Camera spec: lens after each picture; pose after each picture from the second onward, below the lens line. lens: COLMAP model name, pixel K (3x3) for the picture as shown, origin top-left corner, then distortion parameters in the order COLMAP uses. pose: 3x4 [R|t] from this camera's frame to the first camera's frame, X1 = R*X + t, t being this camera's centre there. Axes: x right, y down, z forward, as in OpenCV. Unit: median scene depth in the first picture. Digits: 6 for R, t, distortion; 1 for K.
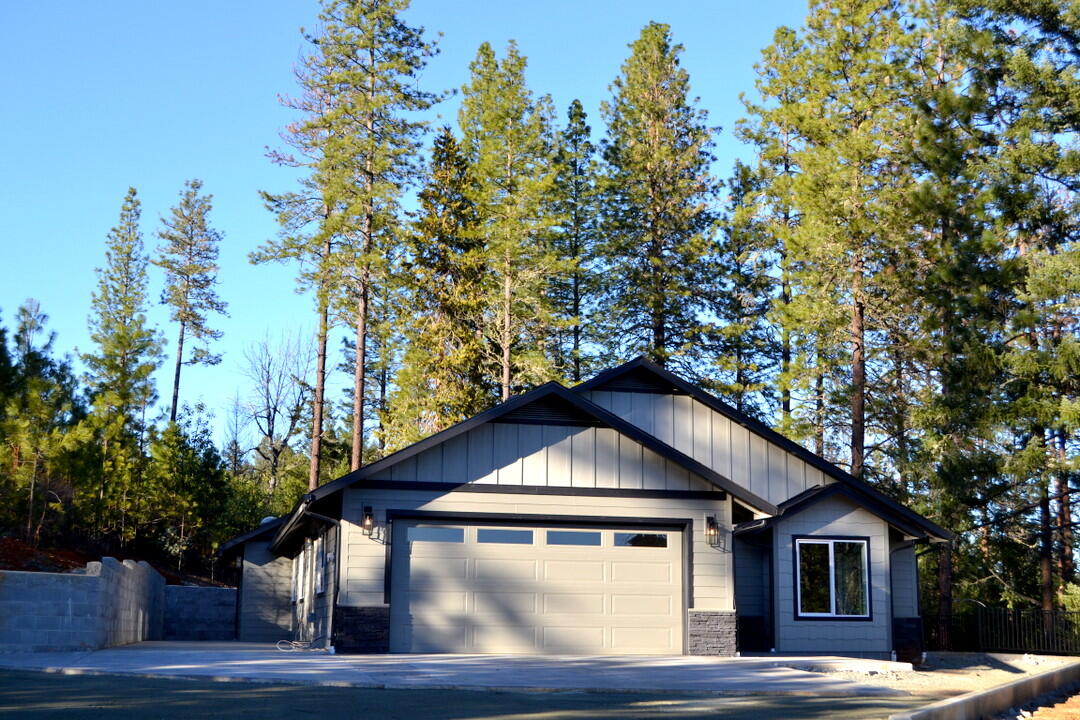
lens RADIAL K [[1400.3, 0, 539.0], [0, 1400.3, 358.4], [0, 0, 1]] dist [-0.053676, 0.000000]
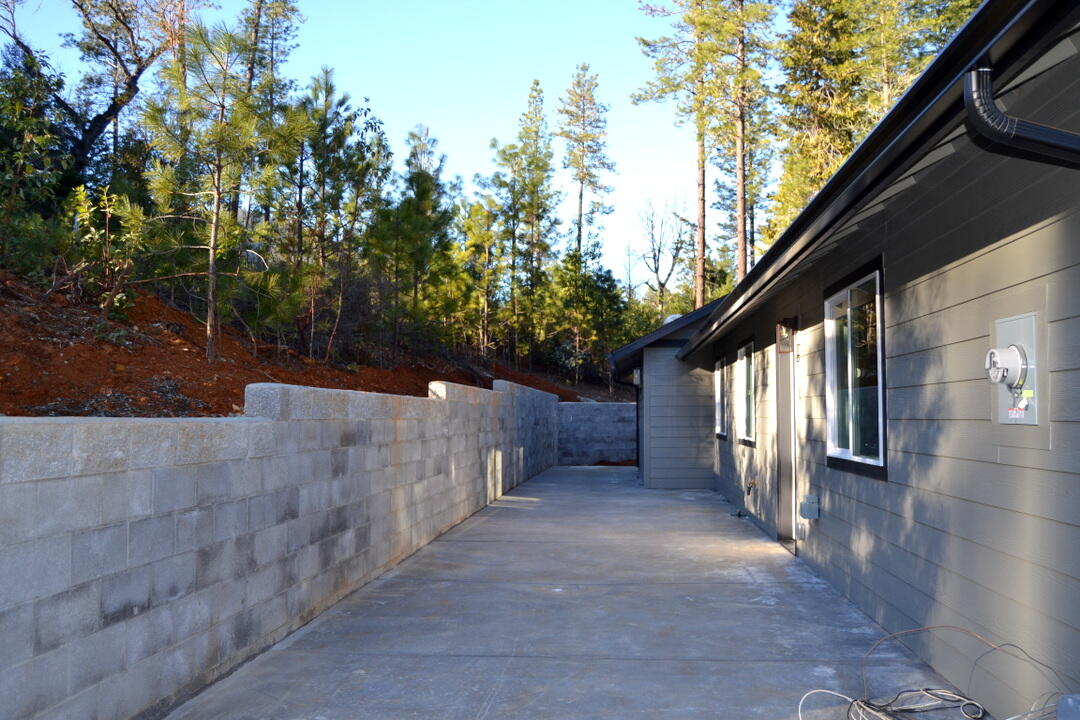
lens RADIAL K [[911.9, 0, 538.3], [0, 911.9, 359.1], [0, 0, 1]] dist [-0.086145, 0.016387]
pose [[0.949588, -0.027539, -0.312288, -0.058205], [0.068423, 0.990325, 0.120725, 0.038260], [0.305942, -0.136007, 0.942285, 0.271462]]
